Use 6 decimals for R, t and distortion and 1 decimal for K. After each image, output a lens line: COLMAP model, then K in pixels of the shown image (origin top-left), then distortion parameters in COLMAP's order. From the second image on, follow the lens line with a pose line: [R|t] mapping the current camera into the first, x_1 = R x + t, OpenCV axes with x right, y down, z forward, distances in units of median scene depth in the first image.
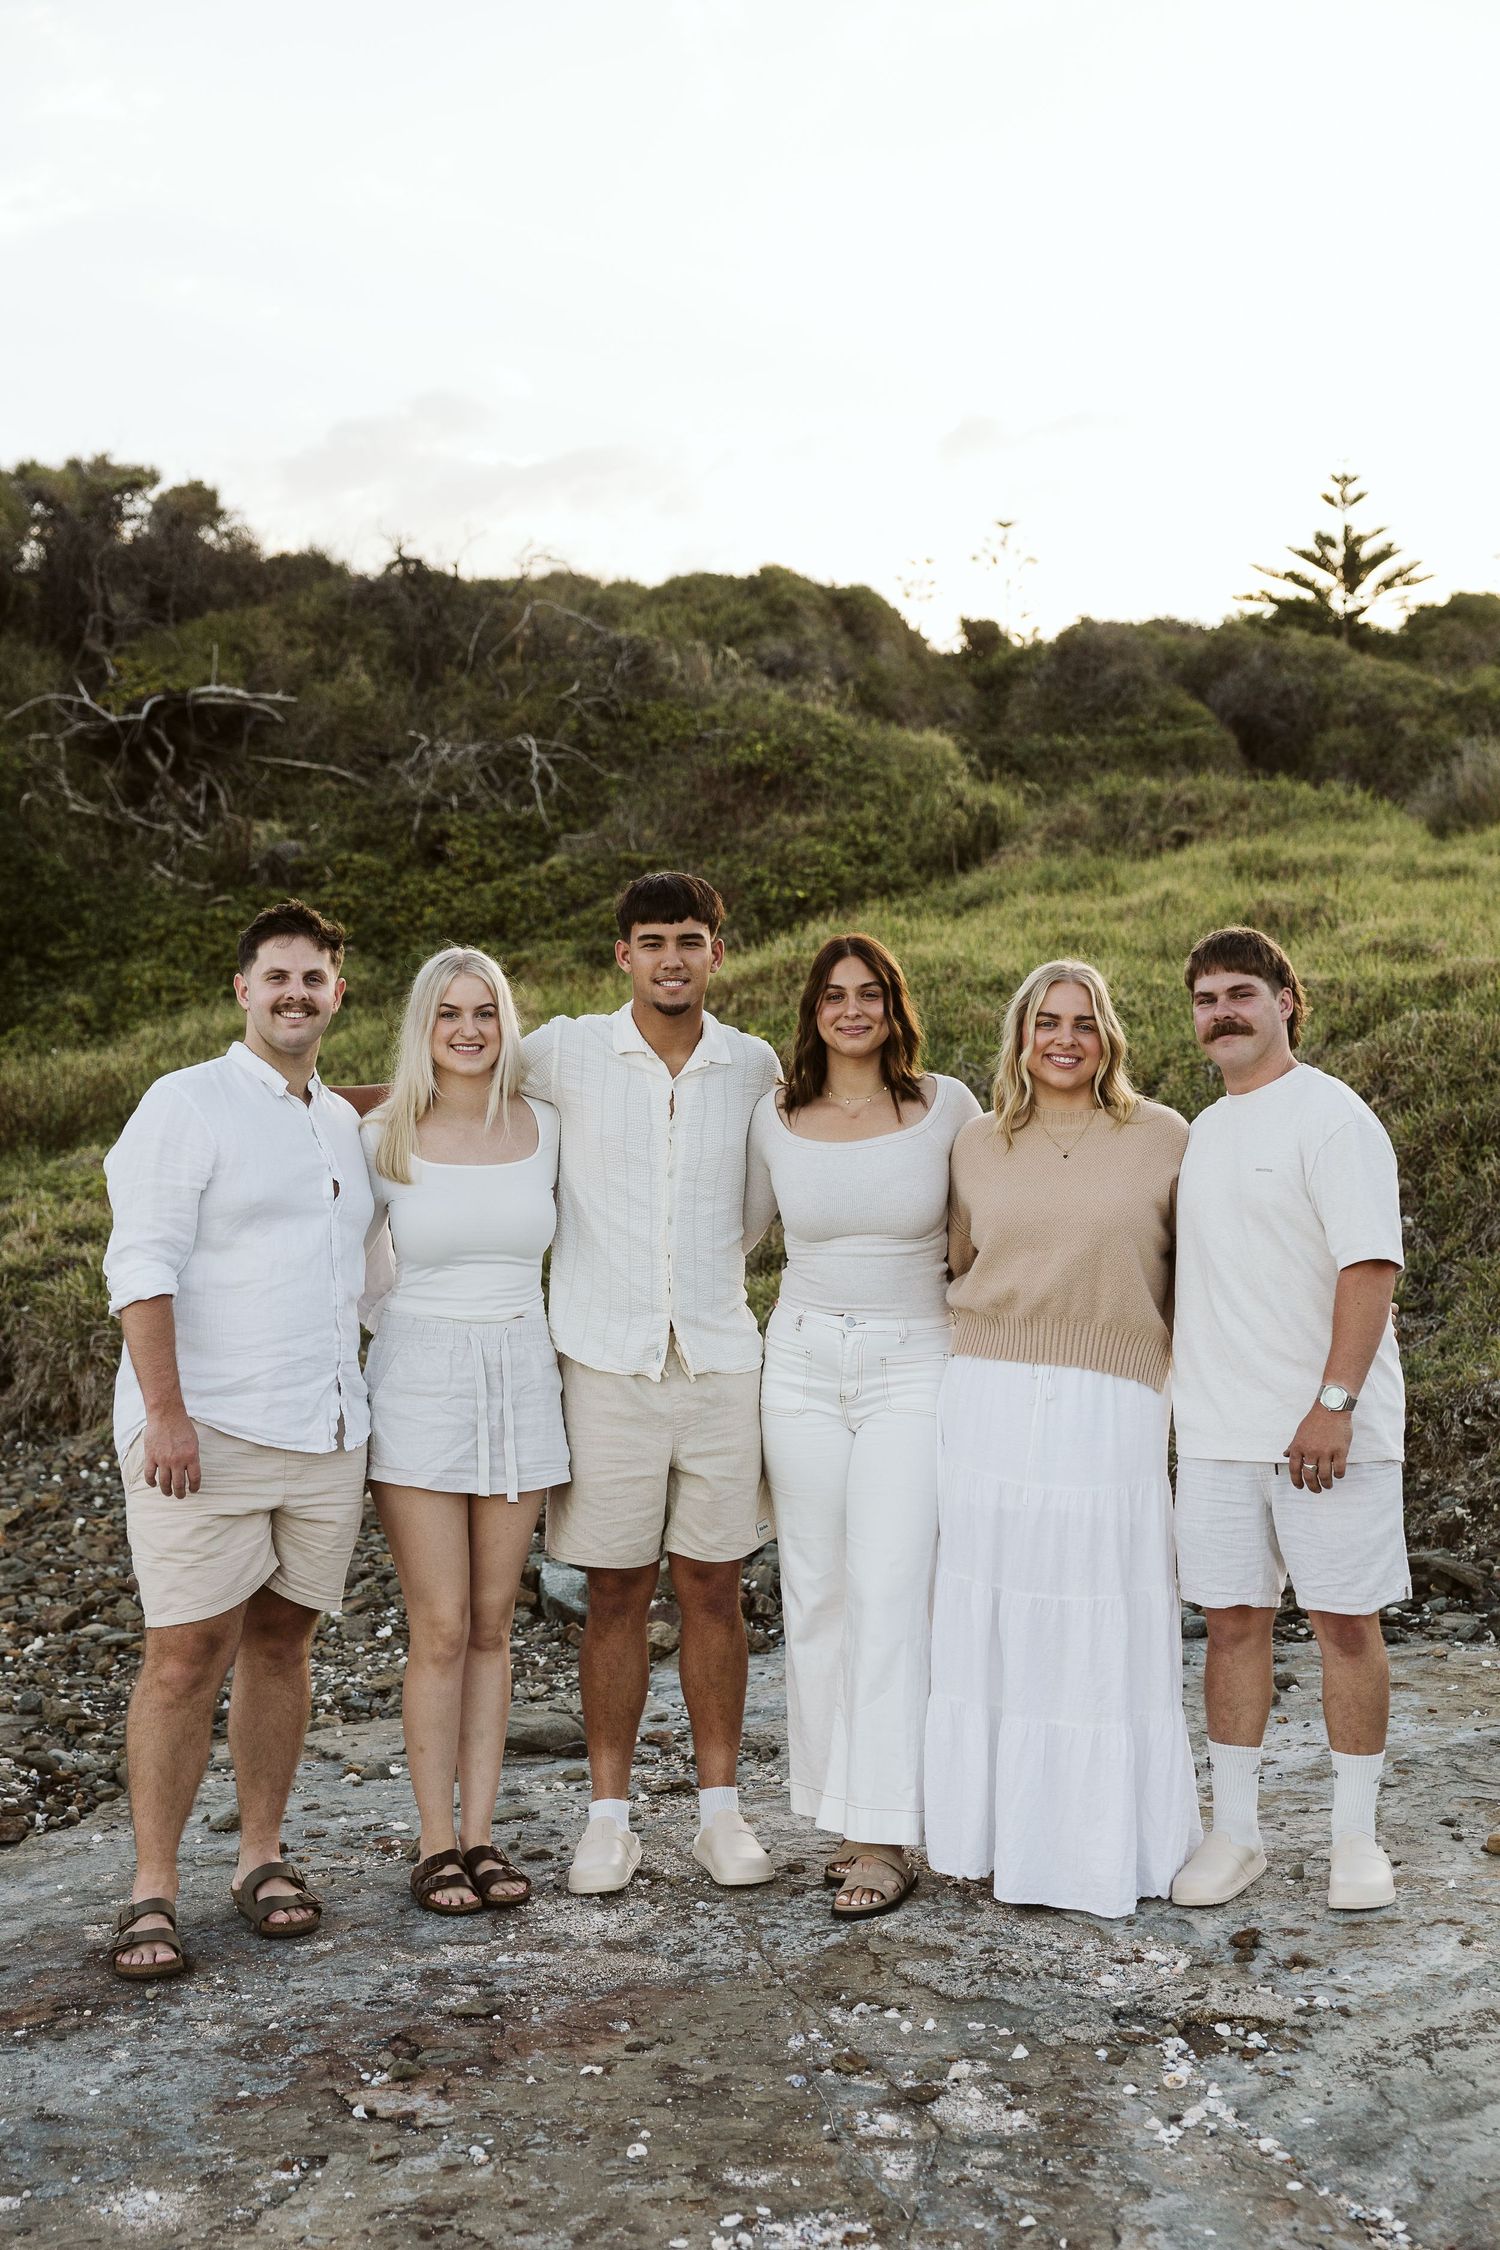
lens RADIAL K [[3241.1, 0, 750.0], [0, 3241.1, 1125.0], [0, 0, 1]] dist [0.015746, 0.001967]
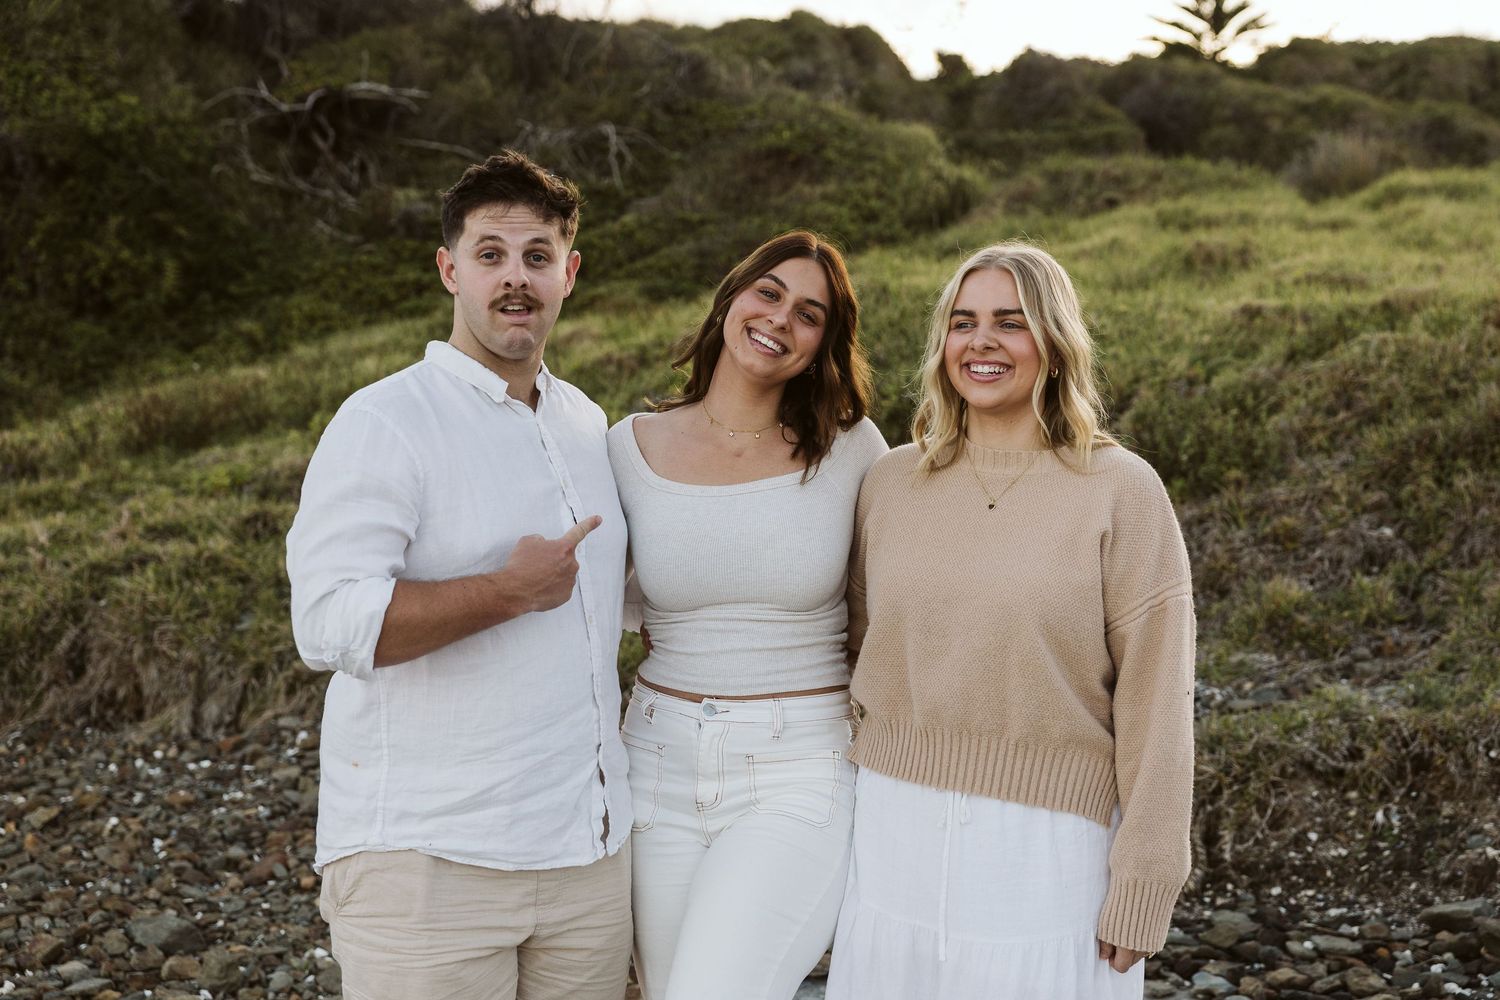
lens RADIAL K [[2160.7, 0, 750.0], [0, 2160.7, 500.0], [0, 0, 1]] dist [0.015746, 0.001967]
pose [[0.999853, 0.002804, -0.016943, 0.003855], [-0.002138, 0.999229, 0.039198, -0.003555], [0.017040, -0.039156, 0.999088, 0.135522]]
